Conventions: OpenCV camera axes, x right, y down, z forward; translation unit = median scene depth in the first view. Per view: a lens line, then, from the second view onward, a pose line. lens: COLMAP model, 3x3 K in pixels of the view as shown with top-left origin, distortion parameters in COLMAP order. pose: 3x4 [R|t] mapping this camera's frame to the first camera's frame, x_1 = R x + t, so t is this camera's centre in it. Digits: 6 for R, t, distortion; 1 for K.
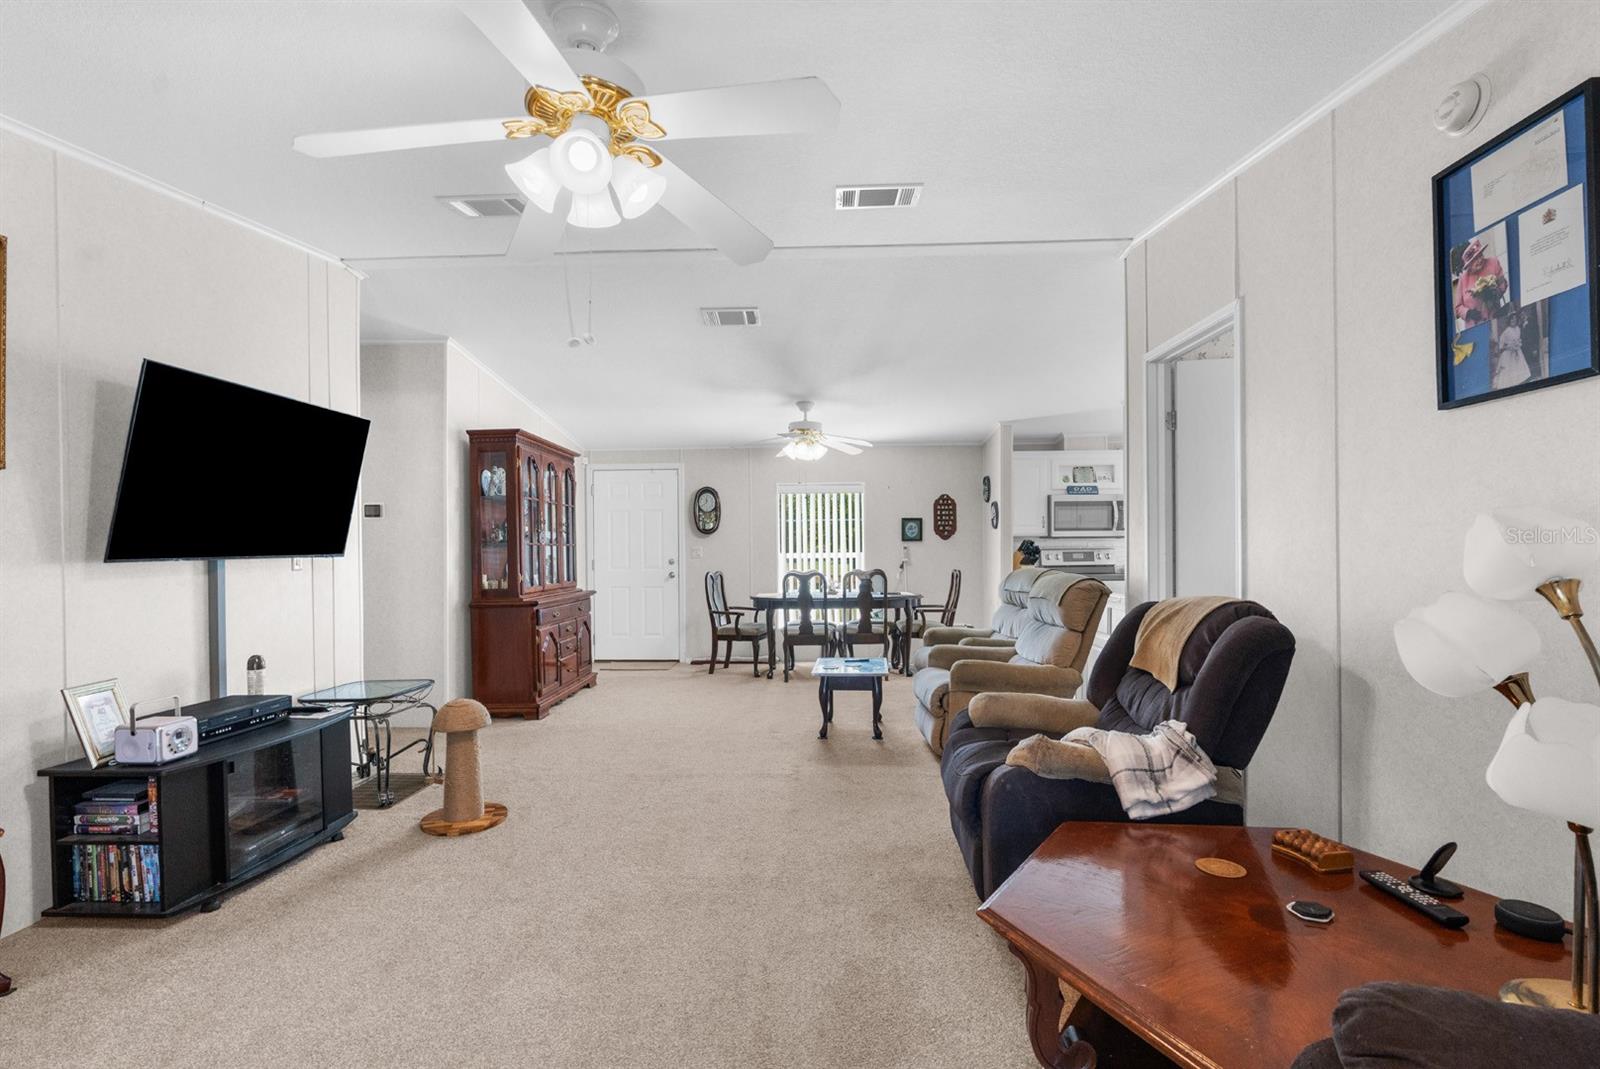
lens RADIAL K [[728.5, 0, 796.7], [0, 728.5, 544.5], [0, 0, 1]] dist [-0.010286, 0.000163]
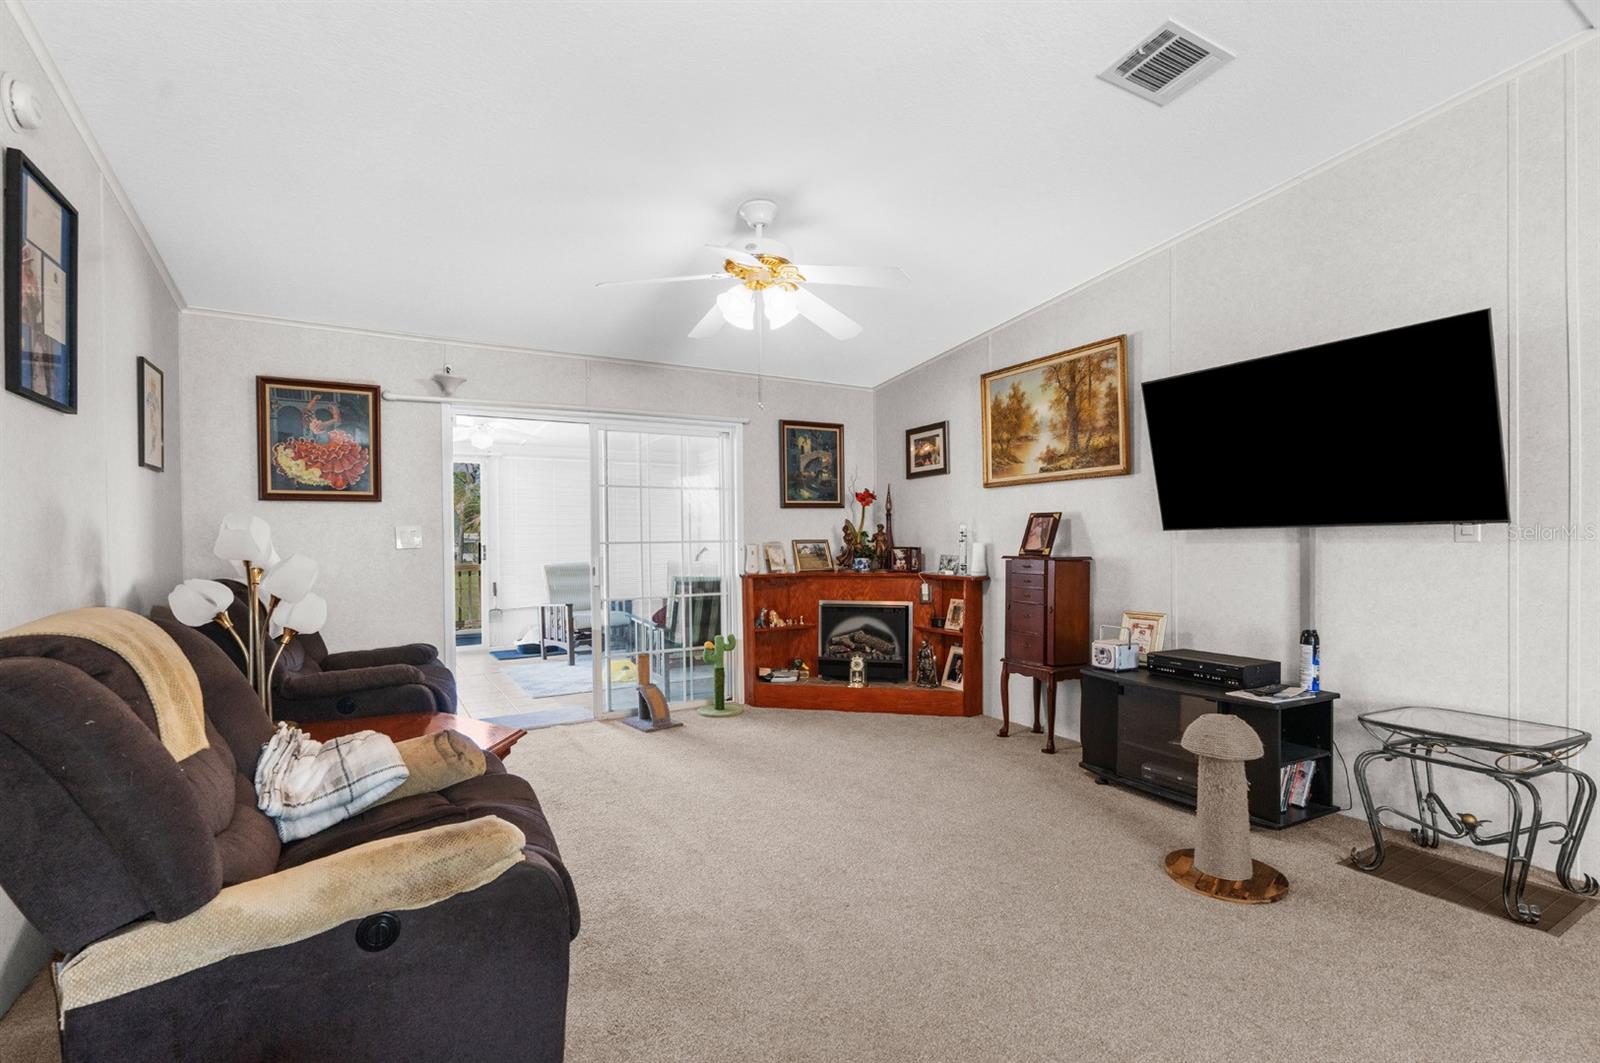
lens RADIAL K [[728.5, 0, 796.7], [0, 728.5, 541.5], [0, 0, 1]] dist [-0.010286, 0.000163]
pose [[-0.842117, 0.019818, -0.538930, 0.436167], [0.023151, 0.999732, 0.000589, 0.029379], [0.538797, -0.011981, -0.842350, 1.911983]]
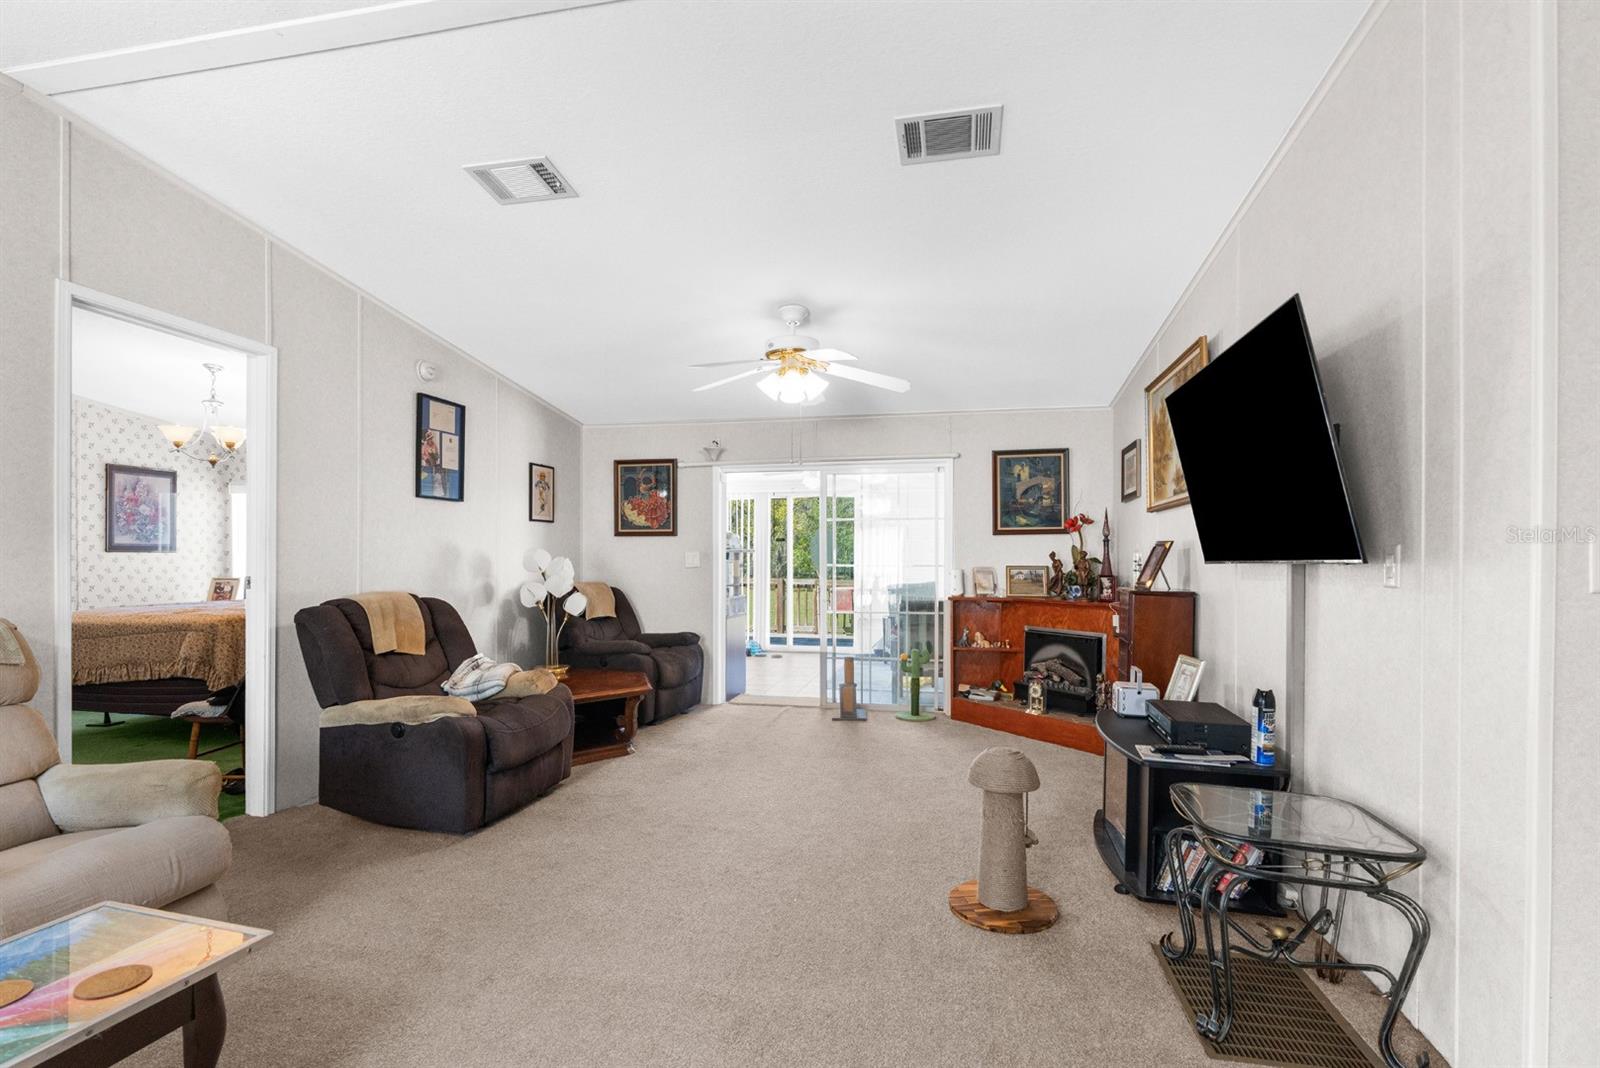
lens RADIAL K [[759.2, 0, 804.0], [0, 759.2, 556.3], [0, 0, 1]] dist [-0.010415, 0.000254]
pose [[-0.986501, 0.007722, 0.163575, -0.526673], [0.005458, 0.999883, -0.014289, 0.026774], [-0.163667, -0.013204, -0.986427, 2.503831]]
